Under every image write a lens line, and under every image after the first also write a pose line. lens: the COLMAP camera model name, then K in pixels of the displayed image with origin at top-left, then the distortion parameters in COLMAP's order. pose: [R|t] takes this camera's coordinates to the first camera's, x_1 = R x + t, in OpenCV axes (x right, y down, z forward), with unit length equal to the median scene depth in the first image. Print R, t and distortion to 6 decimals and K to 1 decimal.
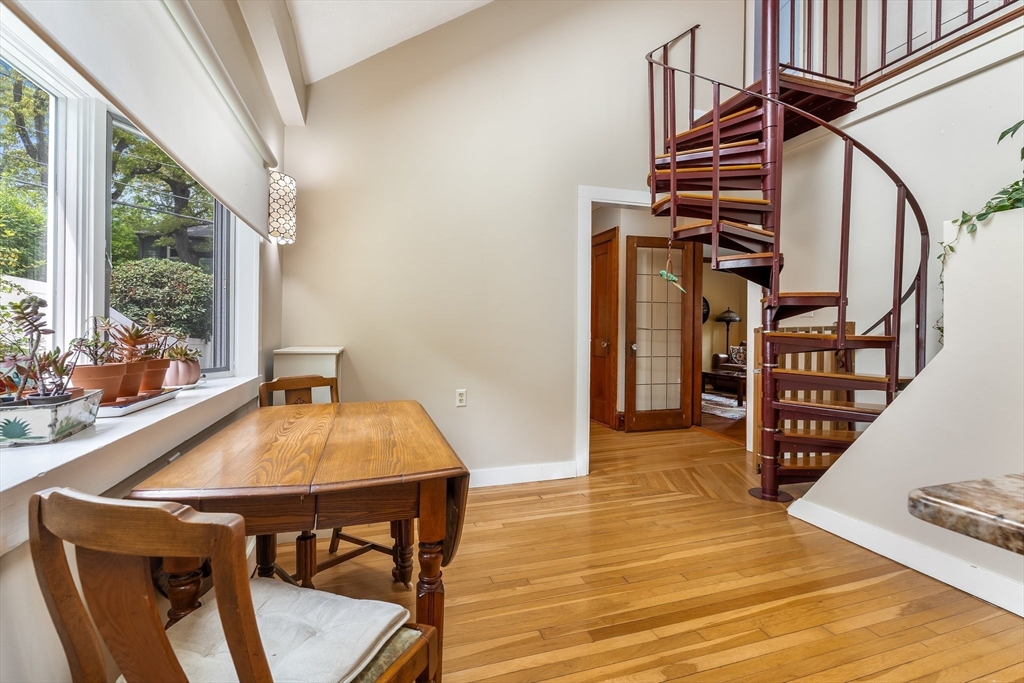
lens RADIAL K [[462.7, 0, 514.9], [0, 462.7, 328.5], [0, 0, 1]] dist [-0.002625, -0.000335]
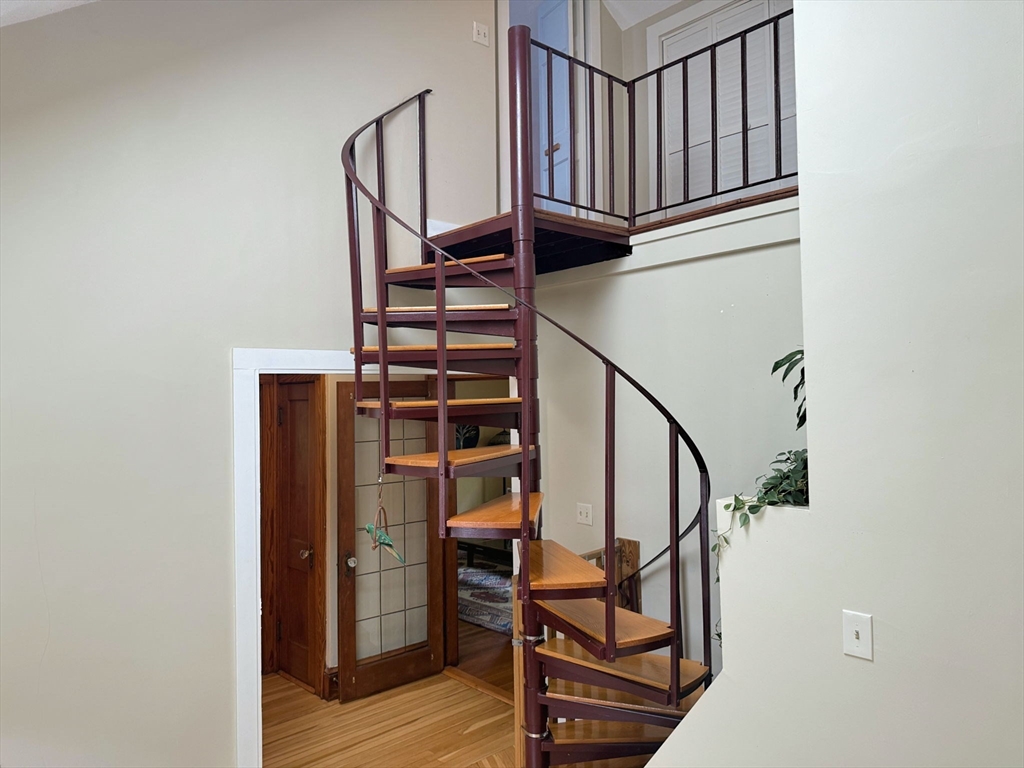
lens RADIAL K [[709.6, 0, 512.0], [0, 709.6, 384.0], [0, 0, 1]] dist [0.103418, -0.000486]
pose [[0.911907, -0.016027, 0.410084, 0.089789], [0.026273, 0.999467, -0.019362, -0.251194], [-0.409555, 0.028430, 0.911842, 0.037434]]
